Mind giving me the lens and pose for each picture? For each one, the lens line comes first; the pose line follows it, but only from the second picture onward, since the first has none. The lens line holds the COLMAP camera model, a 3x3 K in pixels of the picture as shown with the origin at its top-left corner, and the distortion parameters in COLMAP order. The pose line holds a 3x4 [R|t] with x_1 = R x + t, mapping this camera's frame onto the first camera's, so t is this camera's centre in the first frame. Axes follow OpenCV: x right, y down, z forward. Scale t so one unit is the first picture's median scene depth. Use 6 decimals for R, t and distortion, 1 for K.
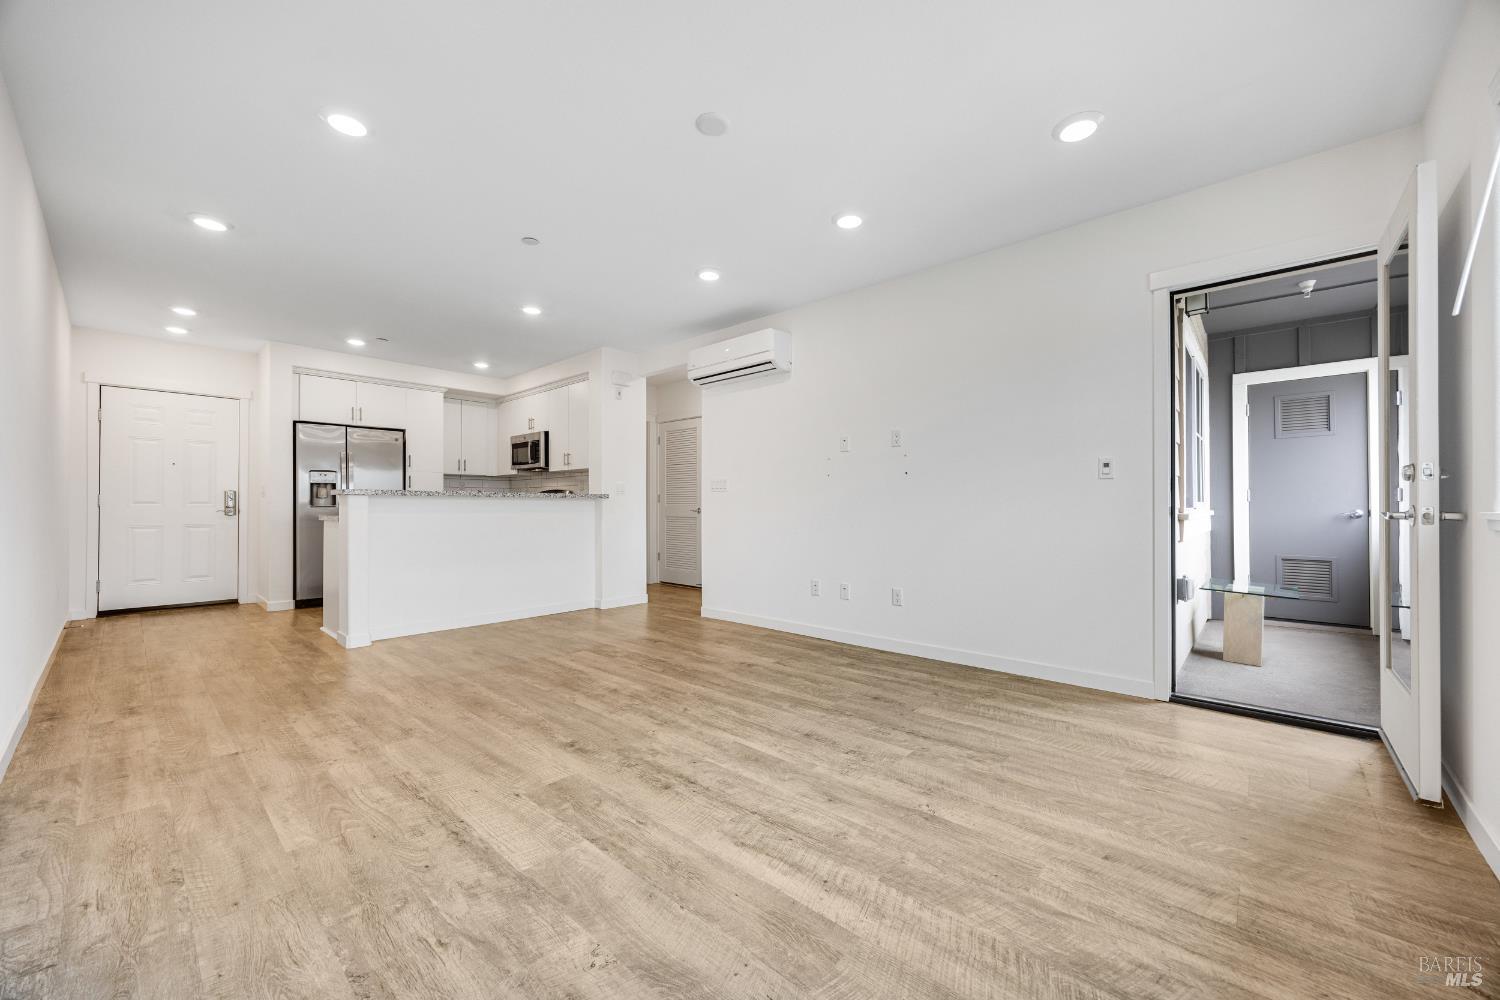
lens RADIAL K [[576.9, 0, 765.1], [0, 576.9, 501.2], [0, 0, 1]] dist [0.000128, -0.000001]
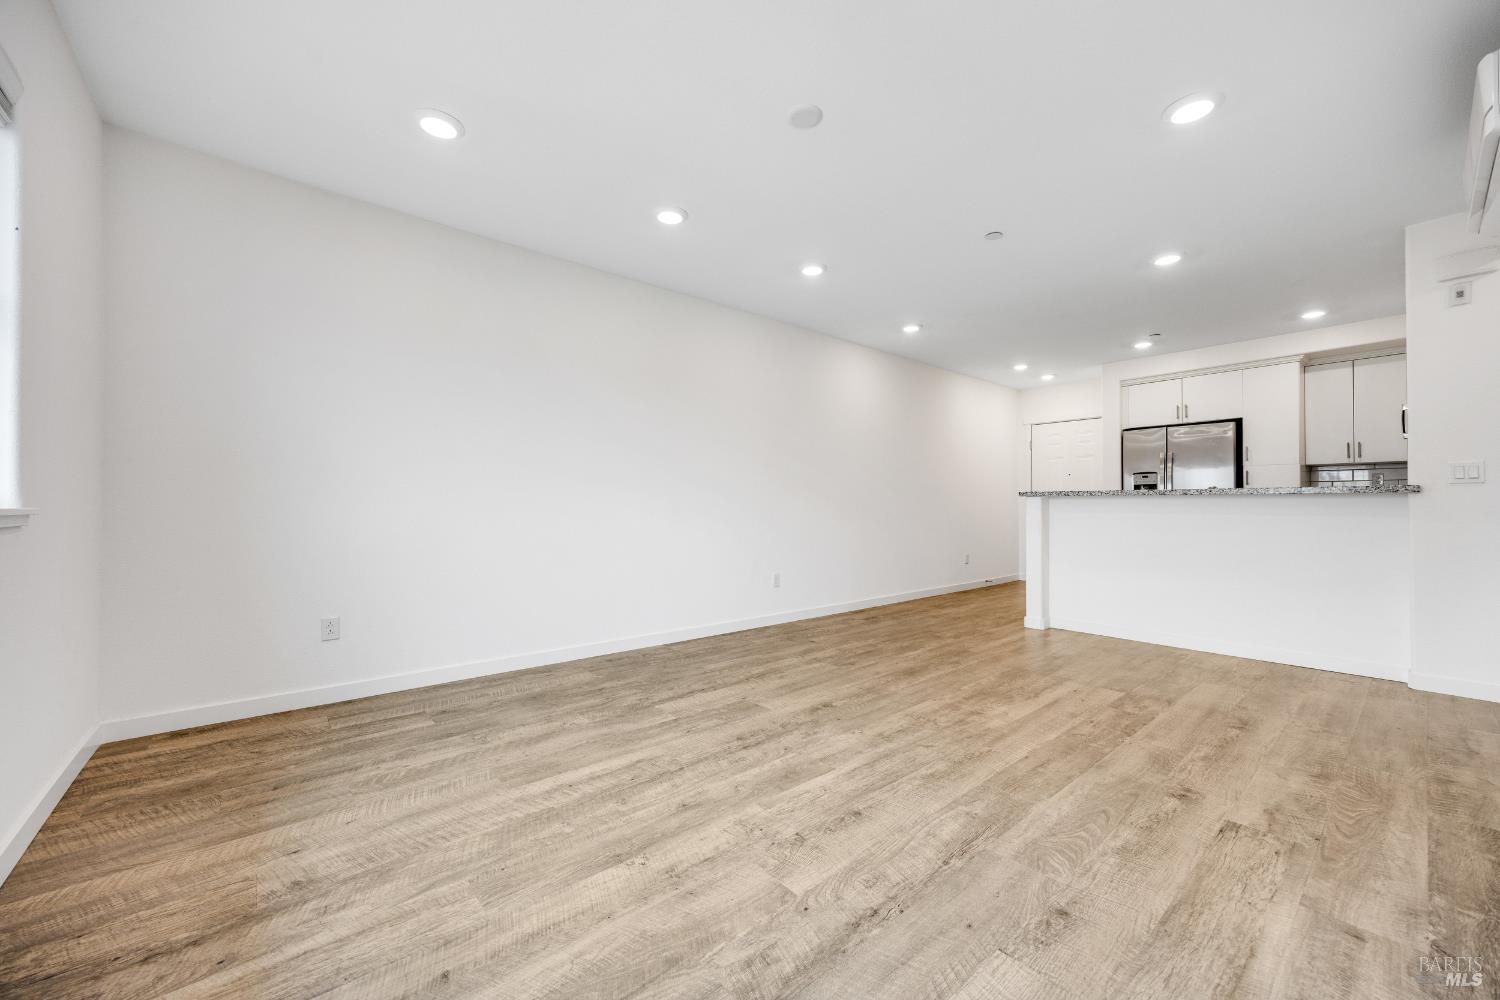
lens RADIAL K [[573.4, 0, 746.6], [0, 573.4, 498.8], [0, 0, 1]] dist [0.001060, 0.000091]
pose [[-0.145782, -0.013823, -0.989220, 0.630322], [0.005965, 0.999872, -0.014851, 0.009416], [0.989299, -0.008066, -0.145681, 0.740498]]
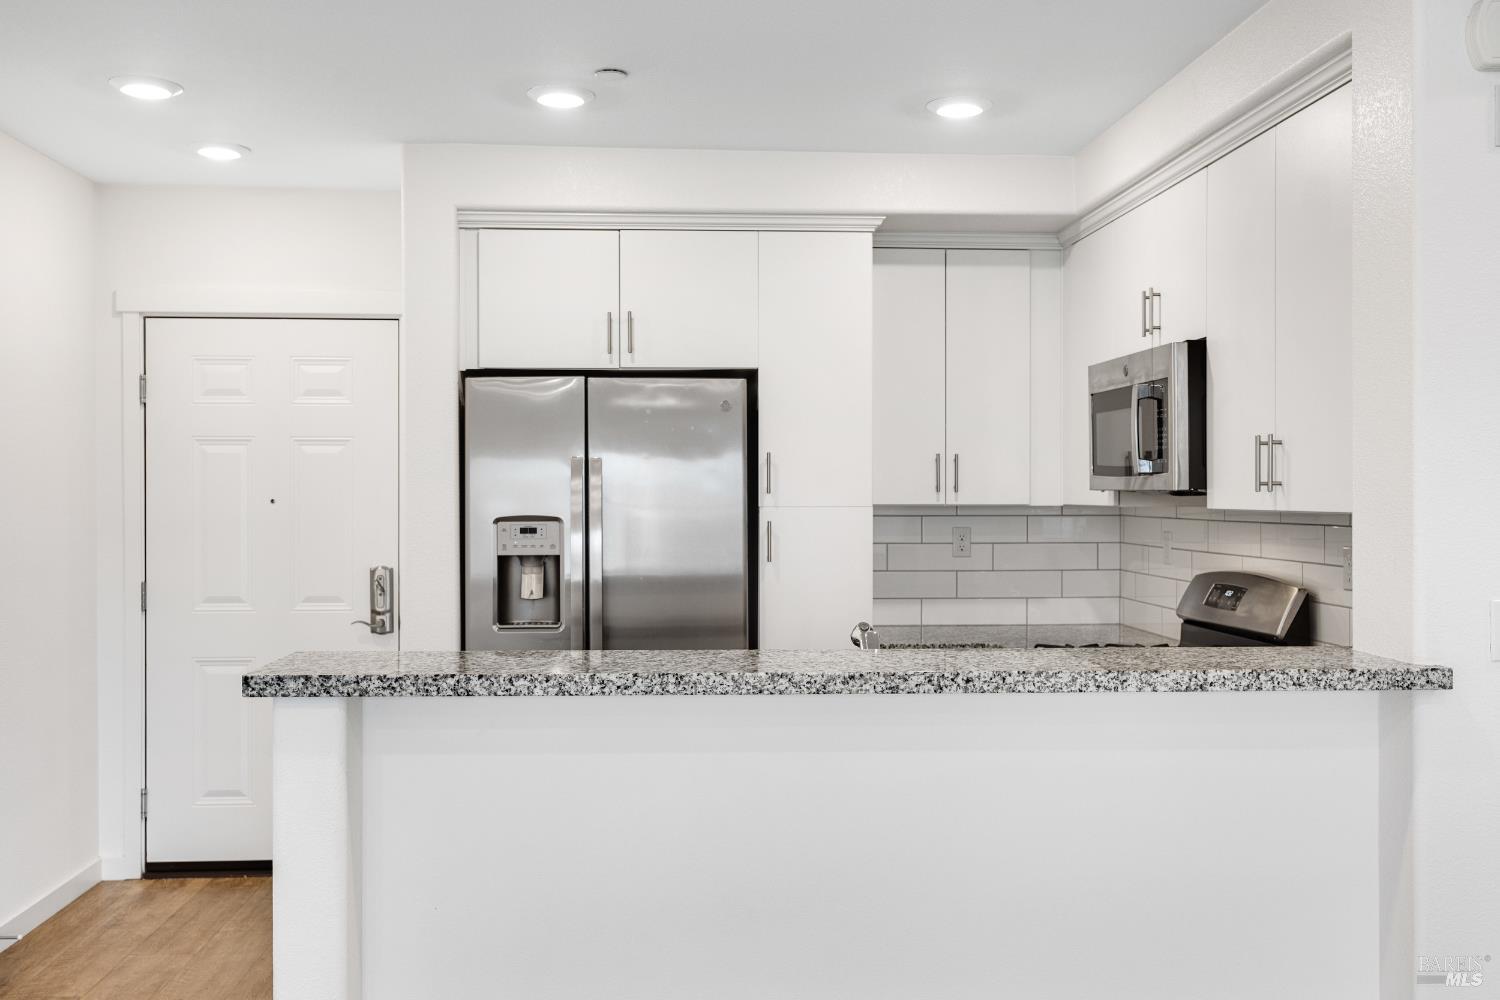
lens RADIAL K [[1444.0, 0, 750.0], [0, 1444.0, 500.0], [0, 0, 1]] dist [-0.008773, -0.003583]
pose [[0.715033, 0.004512, -0.699076, -0.182368], [0.005659, 0.999909, 0.012242, -0.123164], [0.699068, -0.012709, 0.714942, 0.860692]]
